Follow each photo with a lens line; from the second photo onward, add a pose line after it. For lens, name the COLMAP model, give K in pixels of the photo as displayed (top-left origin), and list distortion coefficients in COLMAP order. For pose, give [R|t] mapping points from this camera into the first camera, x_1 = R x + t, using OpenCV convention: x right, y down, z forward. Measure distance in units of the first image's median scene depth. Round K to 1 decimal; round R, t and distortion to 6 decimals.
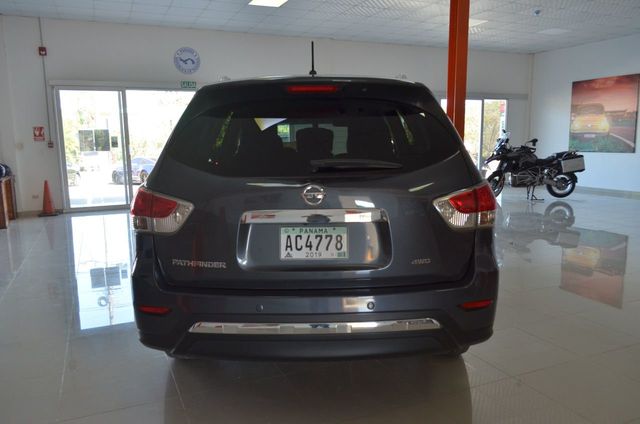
lens RADIAL K [[510.4, 0, 320.0], [0, 510.4, 212.0], [0, 0, 1]] dist [-0.010507, 0.002399]
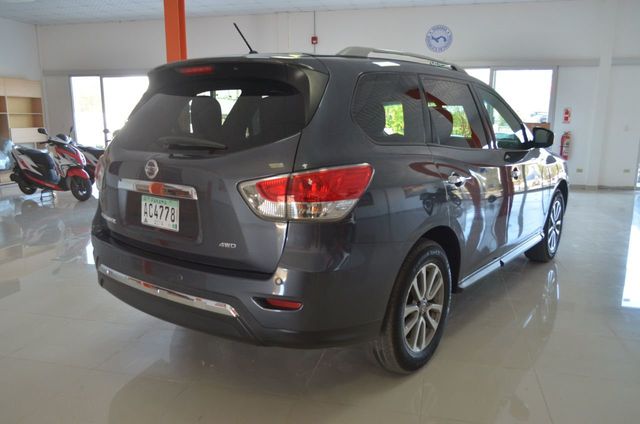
lens RADIAL K [[510.4, 0, 320.0], [0, 510.4, 212.0], [0, 0, 1]] dist [-0.010507, 0.002399]
pose [[0.789897, 0.123106, -0.600756, 0.878059], [-0.098904, 0.992392, 0.073317, -0.052519], [0.605212, 0.001504, 0.796063, 0.317746]]
